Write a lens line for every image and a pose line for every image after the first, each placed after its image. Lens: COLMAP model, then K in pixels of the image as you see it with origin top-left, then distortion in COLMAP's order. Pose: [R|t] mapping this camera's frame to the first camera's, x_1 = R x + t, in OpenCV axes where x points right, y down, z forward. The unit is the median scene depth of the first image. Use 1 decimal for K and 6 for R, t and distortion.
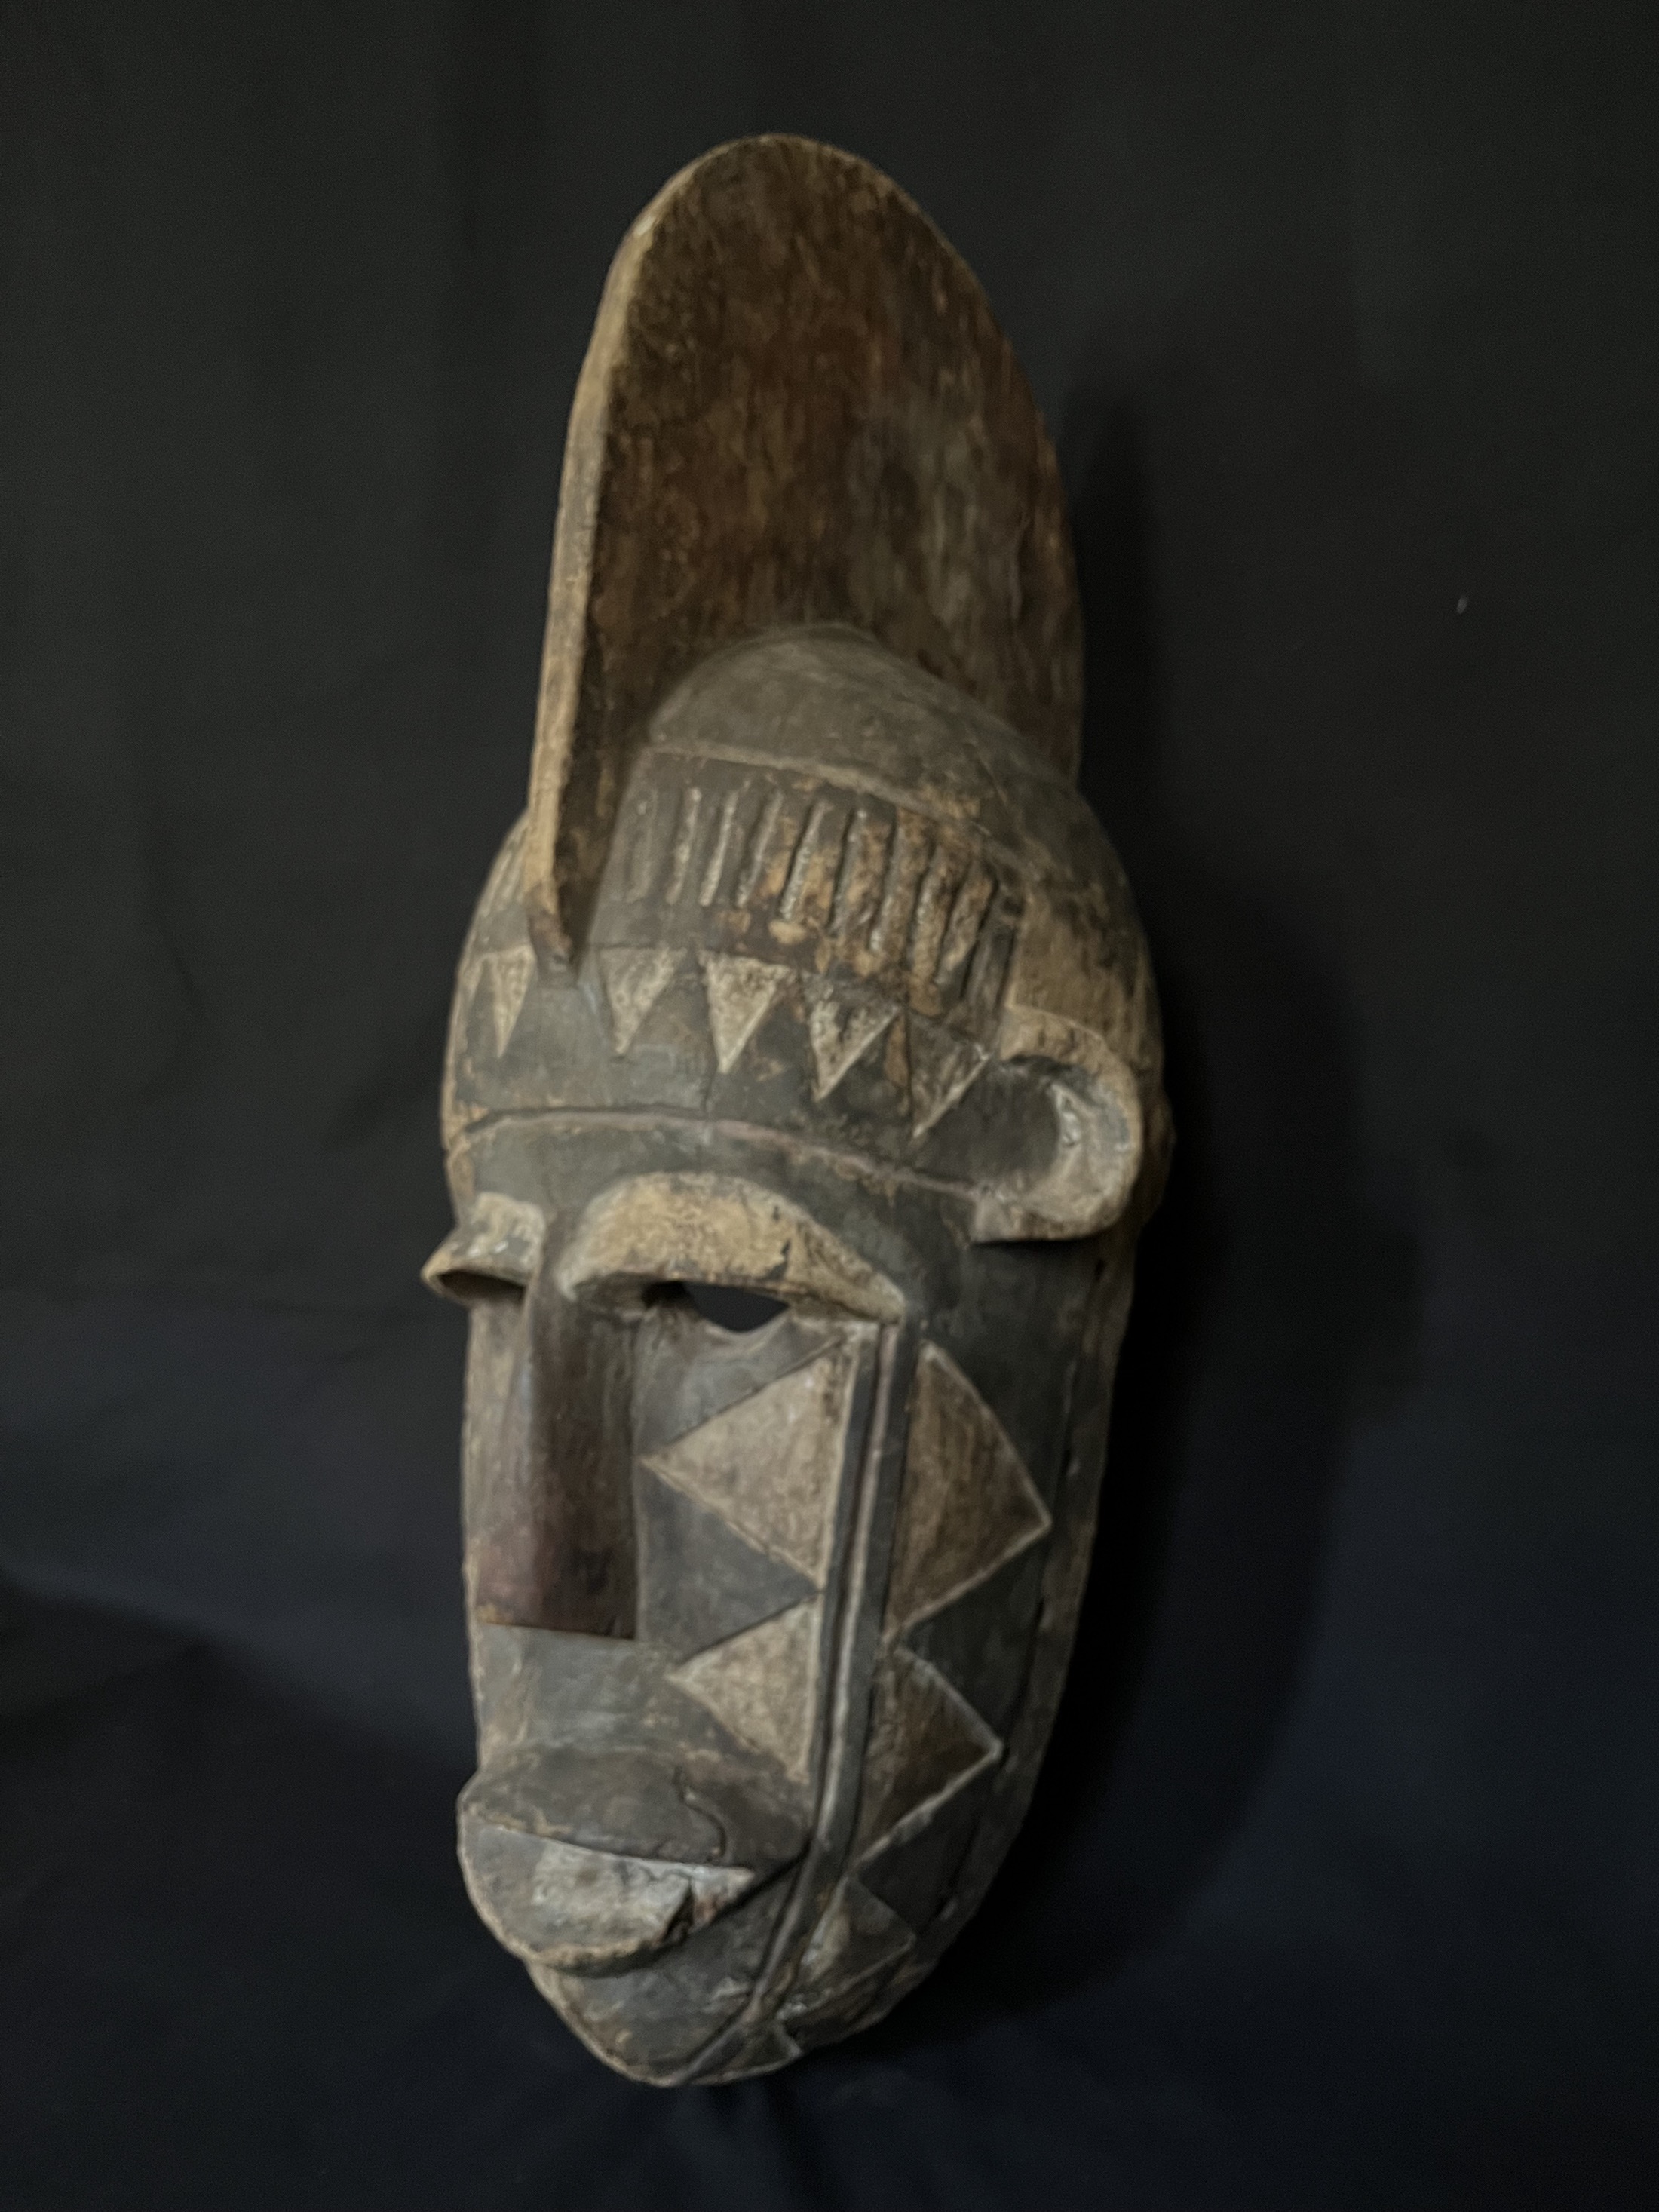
lens RADIAL K [[1670.3, 0, 829.5], [0, 1670.3, 1106.0], [0, 0, 1]] dist [0.087196, -0.133415]
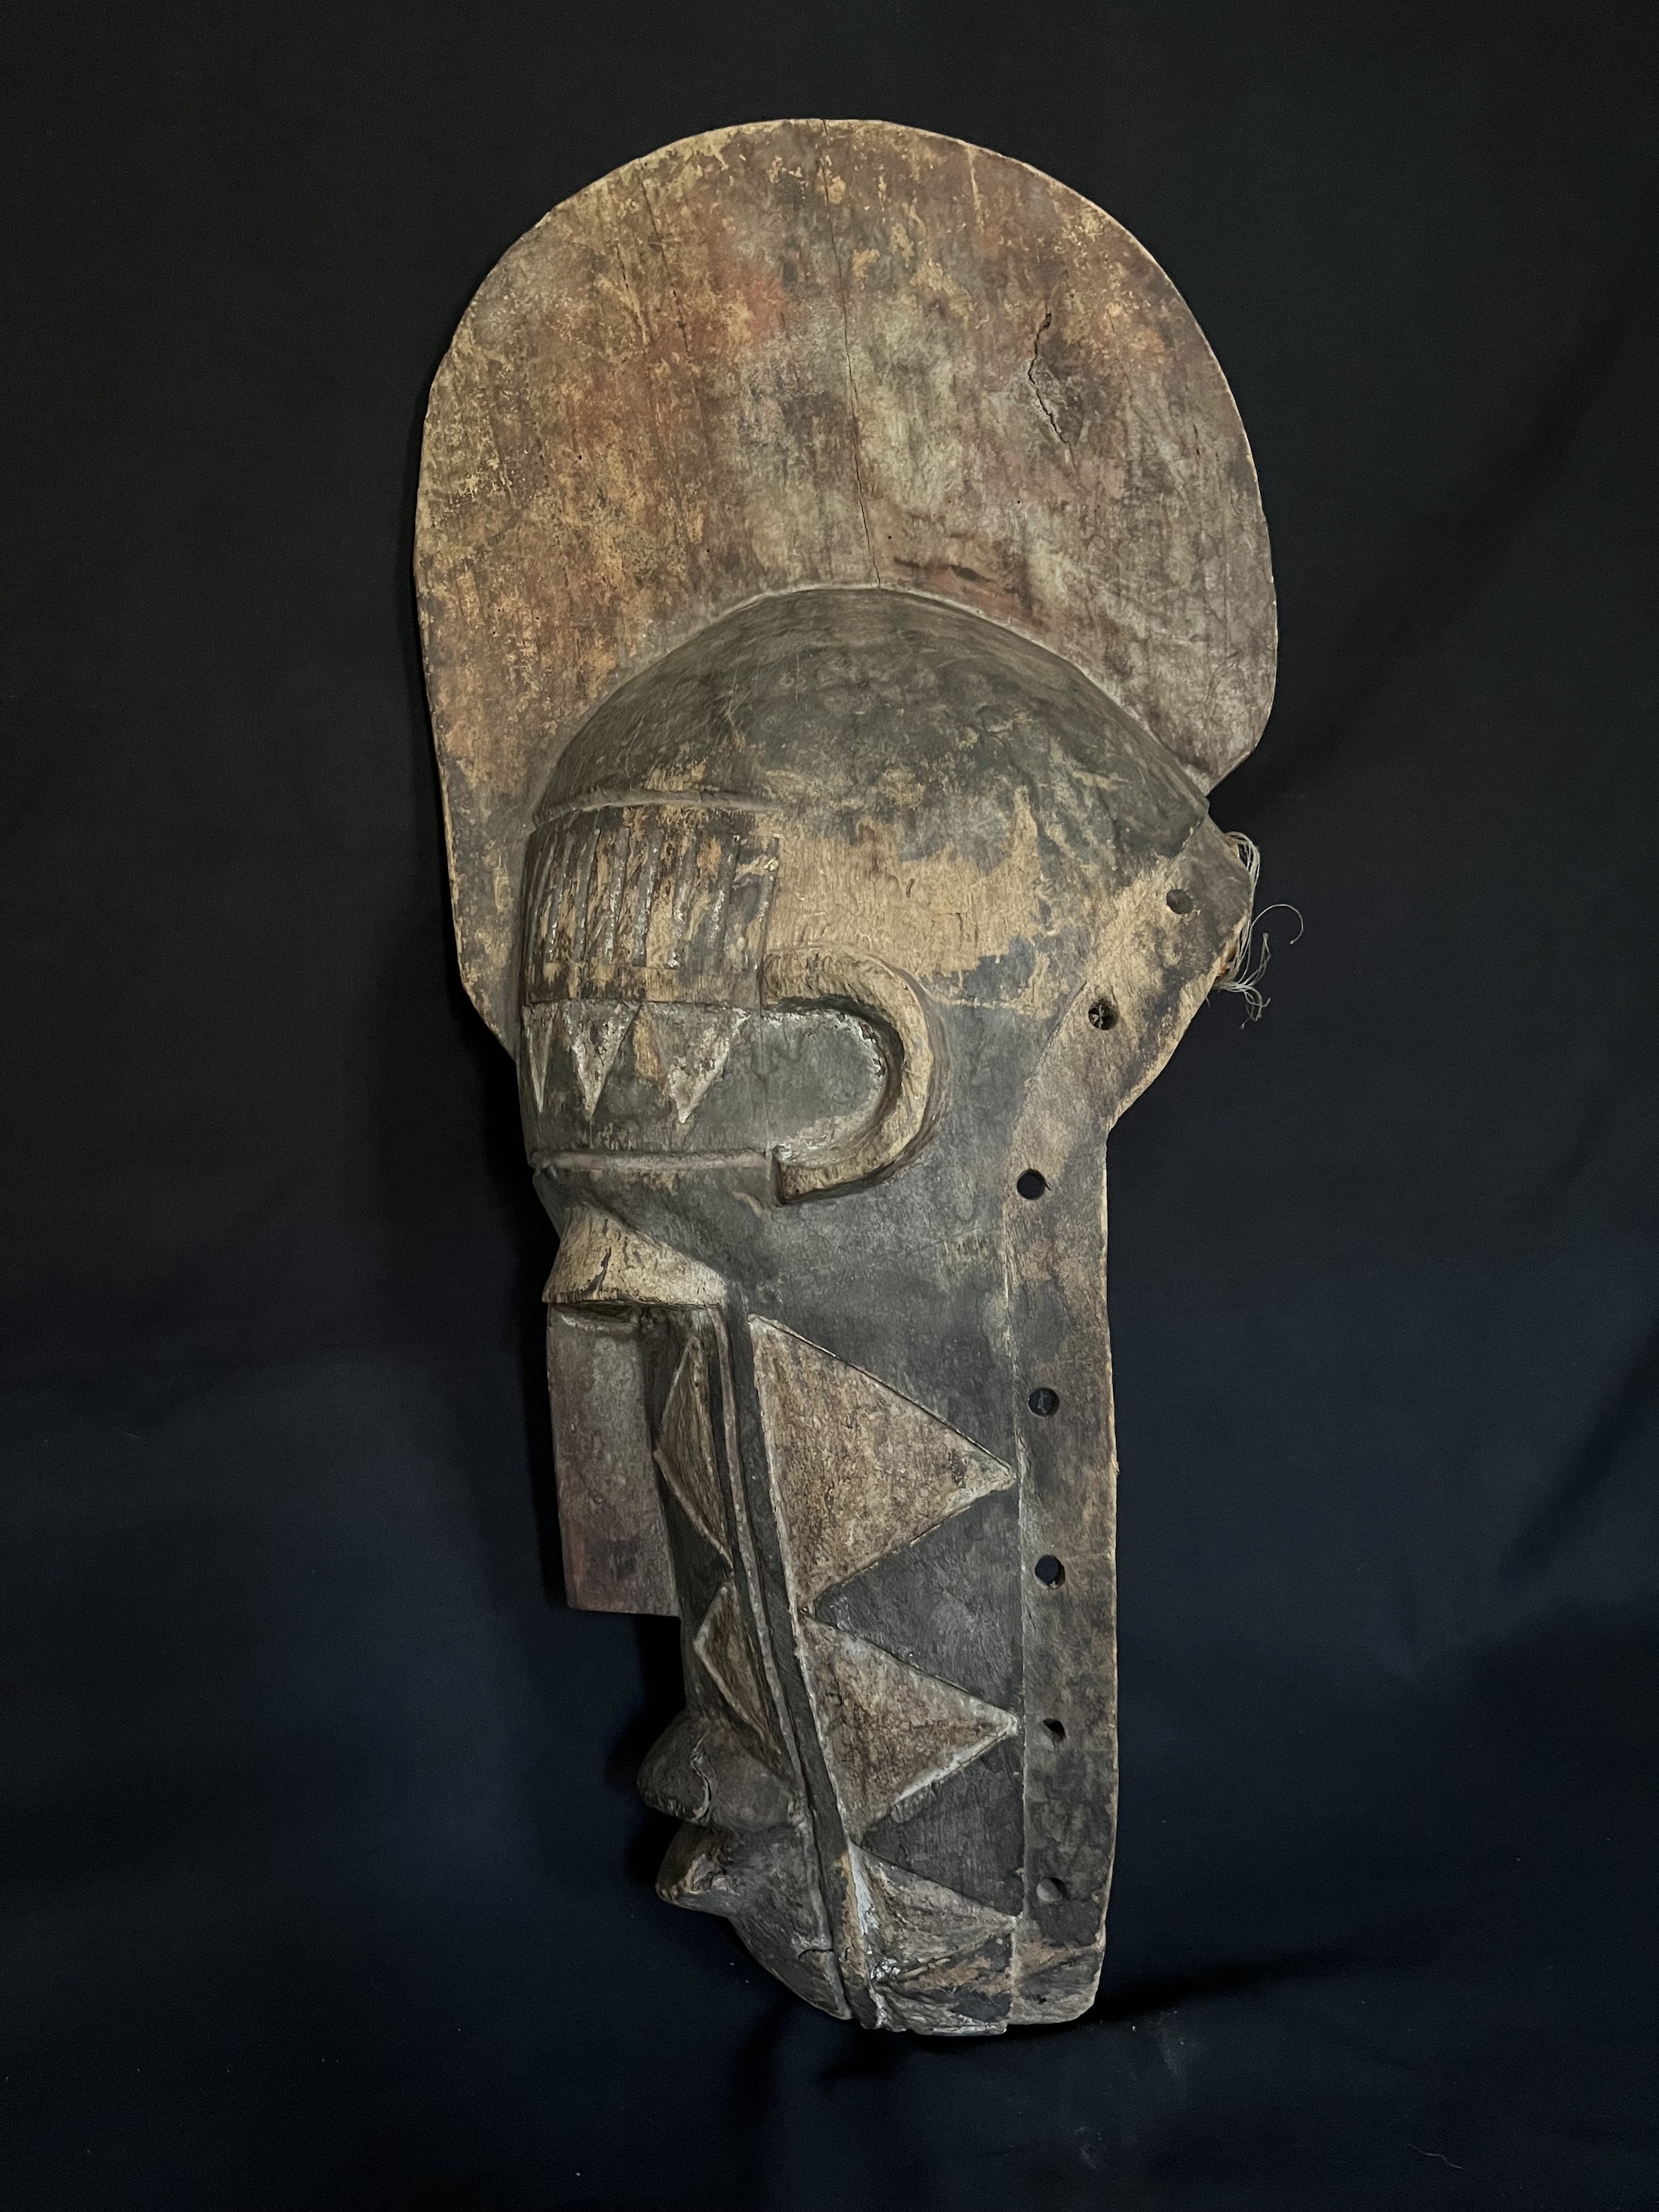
lens RADIAL K [[1671.1, 0, 829.5], [0, 1671.1, 1106.0], [0, 0, 1]] dist [0.090160, -0.093713]
pose [[0.628823, -0.246664, -0.737386, 0.852255], [0.278015, 0.956981, -0.083038, 0.117013], [0.726147, -0.152788, 0.670348, 0.389260]]
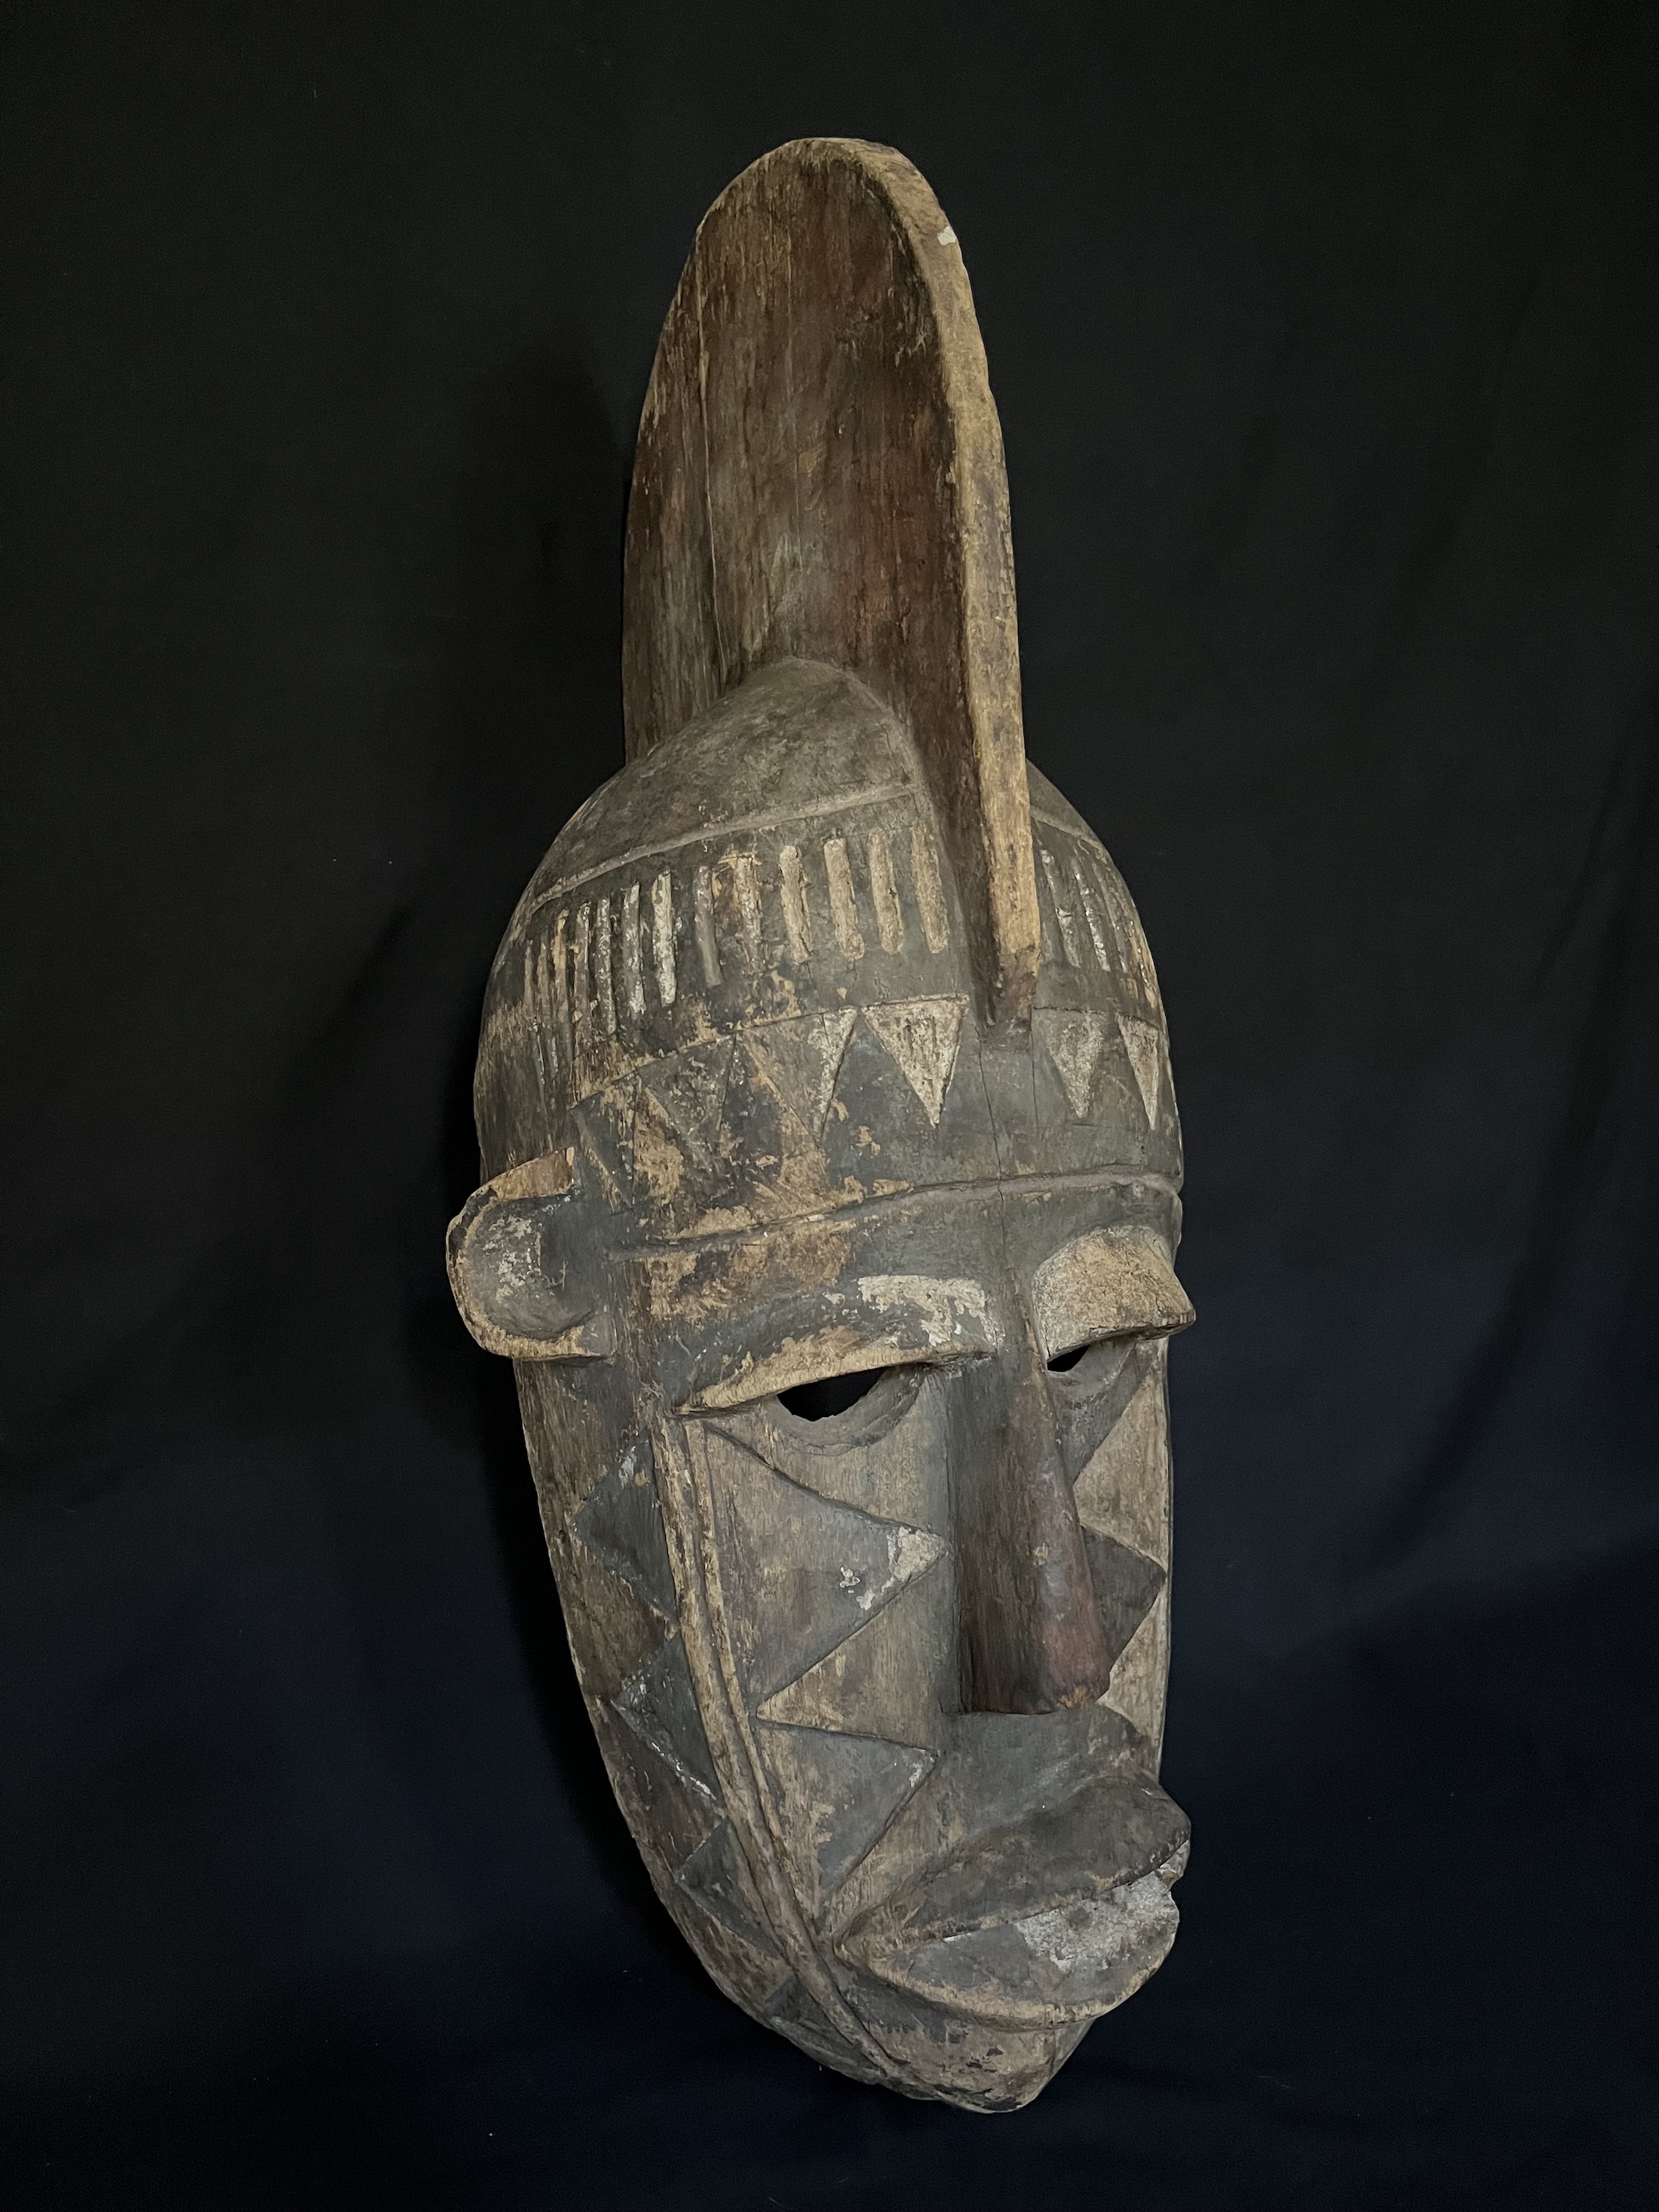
lens RADIAL K [[1688.7, 0, 825.9], [0, 1688.7, 1095.3], [0, 0, 1]] dist [0.086750, -0.095745]
pose [[0.469835, -0.057887, 0.880854, -1.103705], [0.008275, 0.998093, 0.061178, -0.109119], [-0.882716, -0.021455, 0.469418, 0.657561]]
